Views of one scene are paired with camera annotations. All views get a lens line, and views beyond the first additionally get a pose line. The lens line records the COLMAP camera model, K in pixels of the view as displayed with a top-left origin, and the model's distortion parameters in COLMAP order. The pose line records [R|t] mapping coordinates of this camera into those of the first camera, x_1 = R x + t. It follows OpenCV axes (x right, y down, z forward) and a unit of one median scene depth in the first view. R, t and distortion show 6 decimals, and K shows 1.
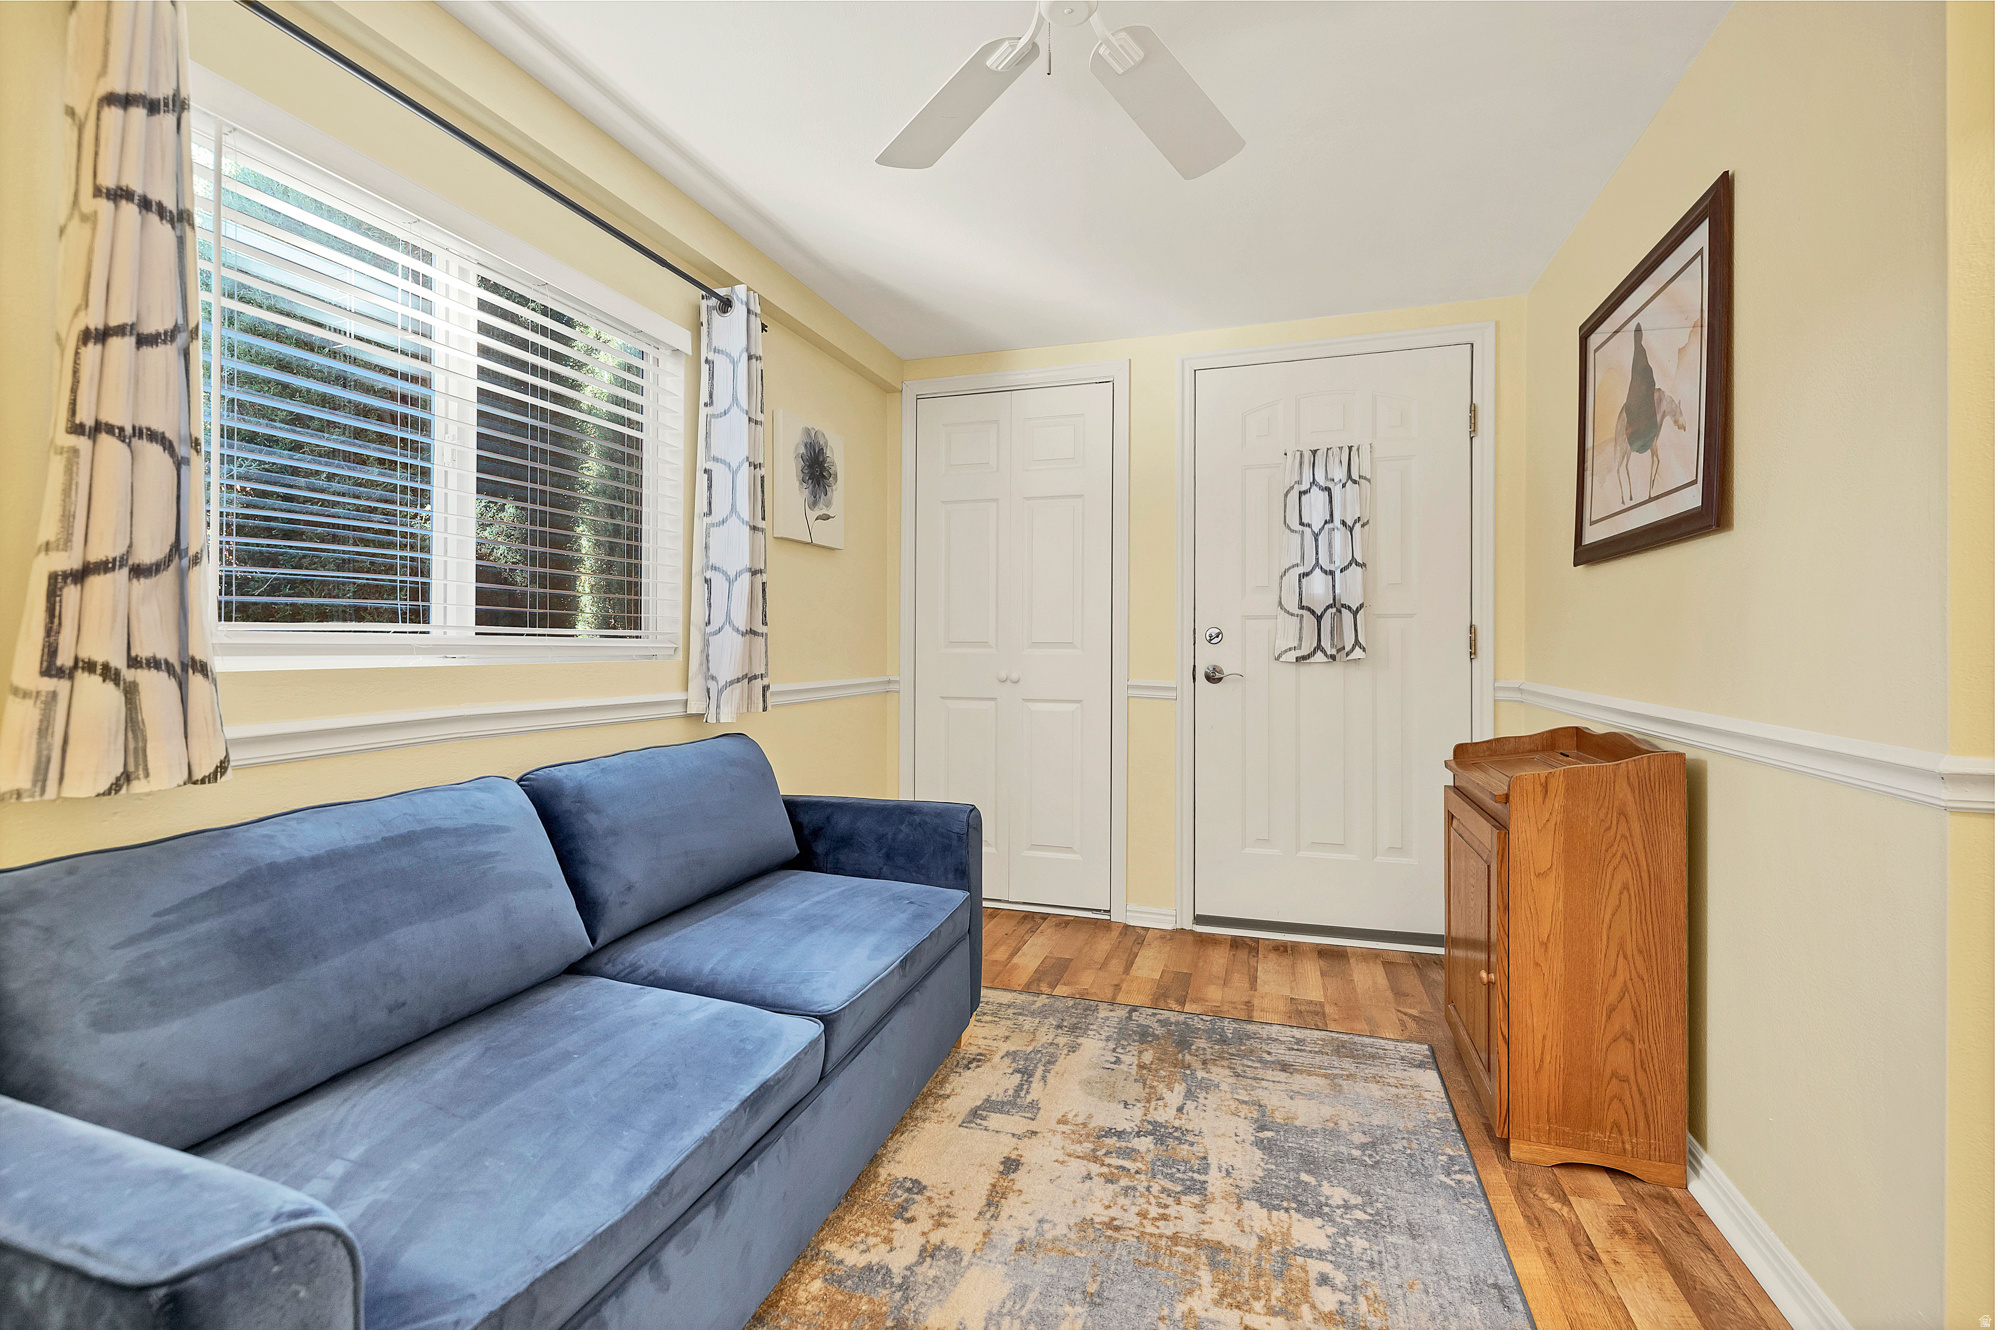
lens RADIAL K [[862.2, 0, 999.3], [0, 862.2, 650.7], [0, 0, 1]] dist [0.008132, 0.001051]
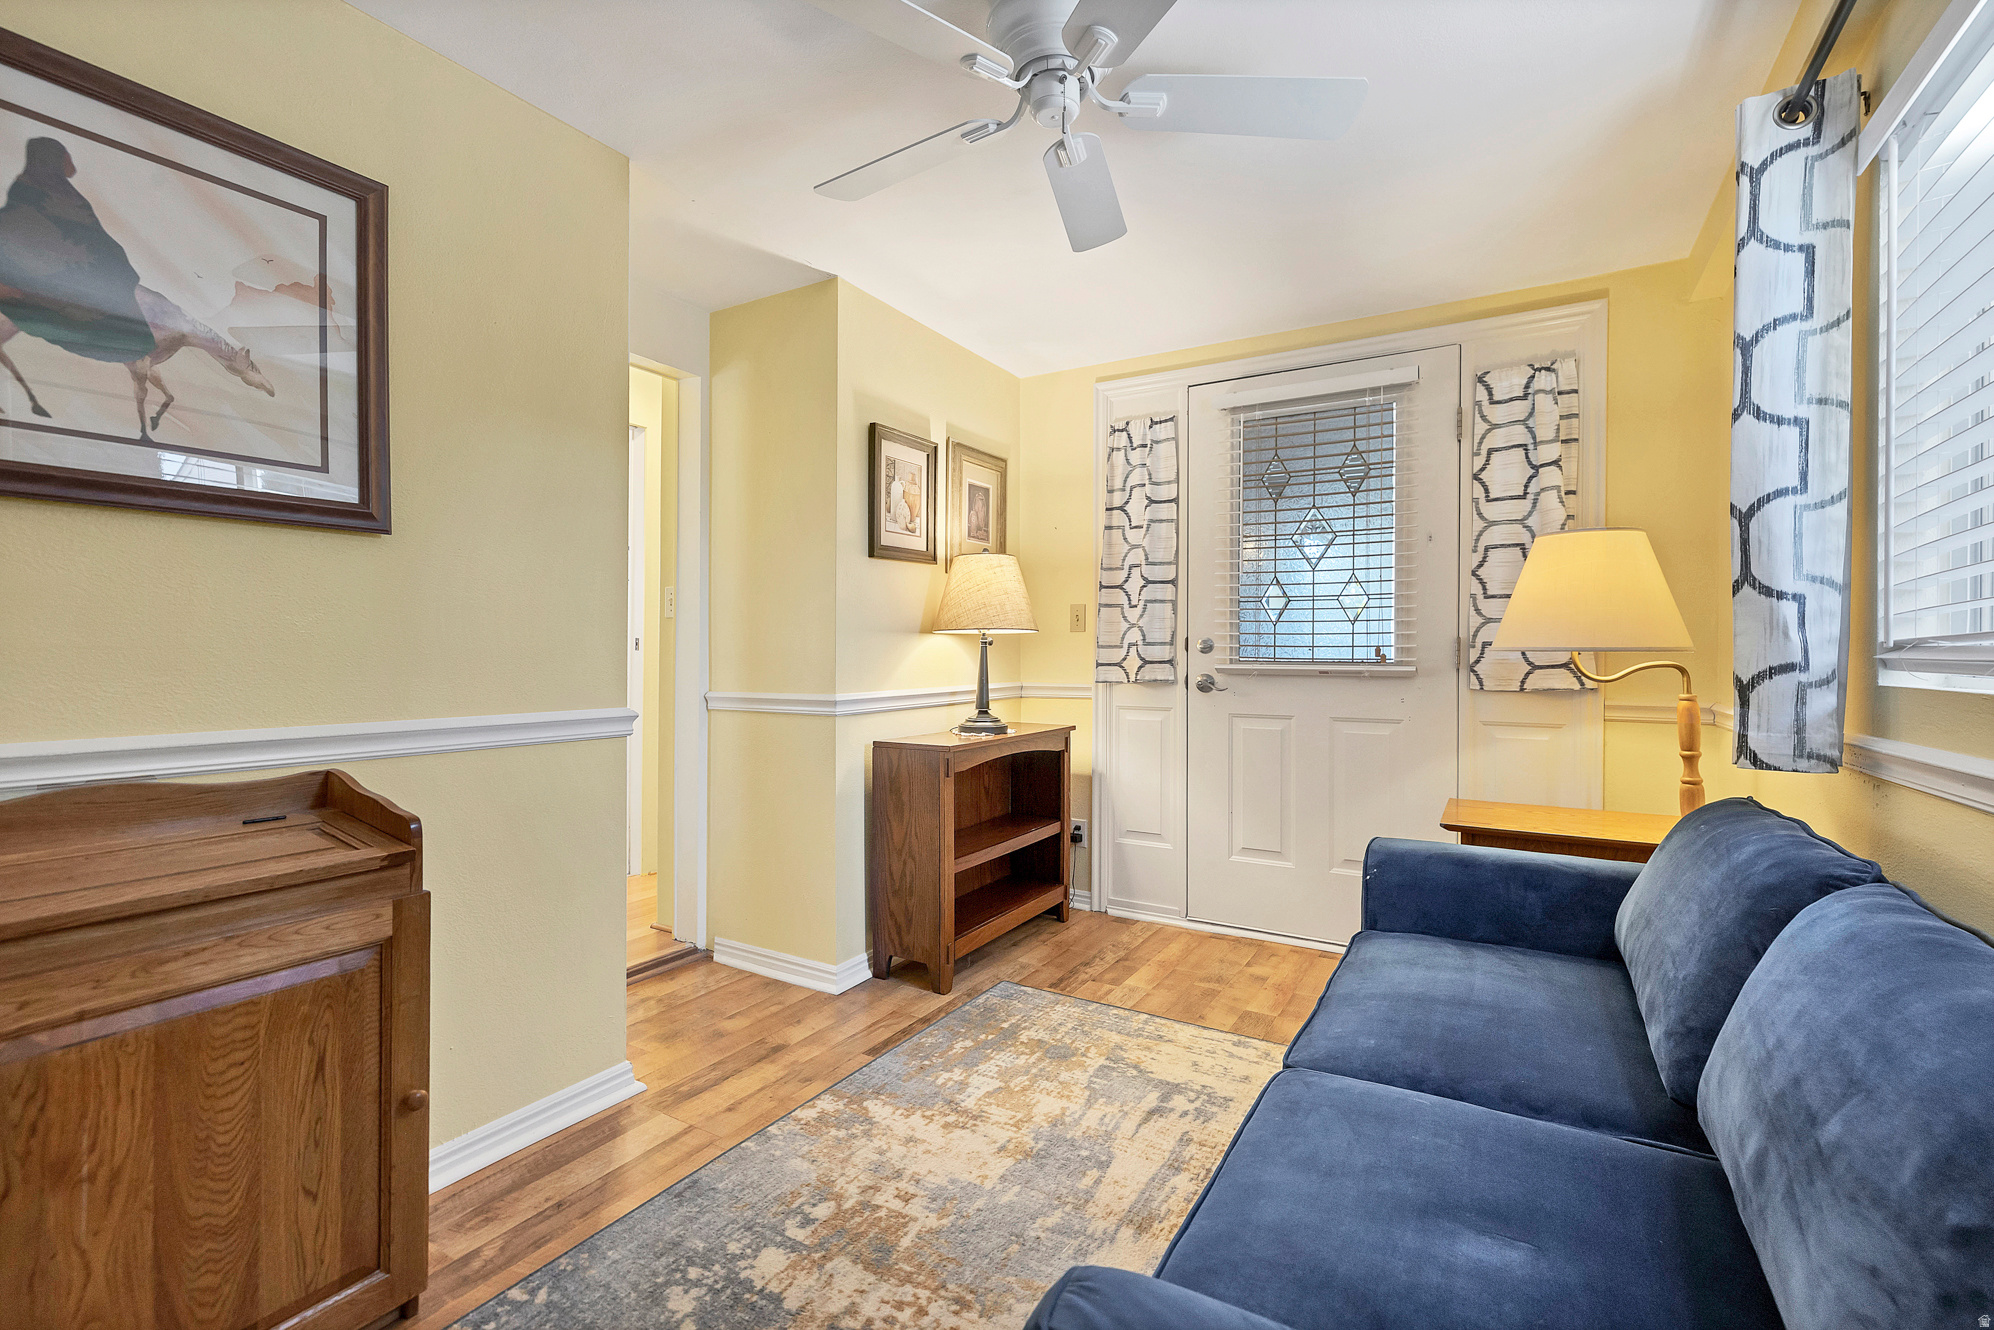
lens RADIAL K [[861.8, 0, 1003.1], [0, 861.8, 661.0], [0, 0, 1]] dist [0.008132, 0.001051]
pose [[-0.974600, -0.006228, 0.223865, -0.108358], [-0.003071, 0.999891, 0.014447, -0.012155], [-0.223931, 0.013393, -0.974513, 1.892535]]
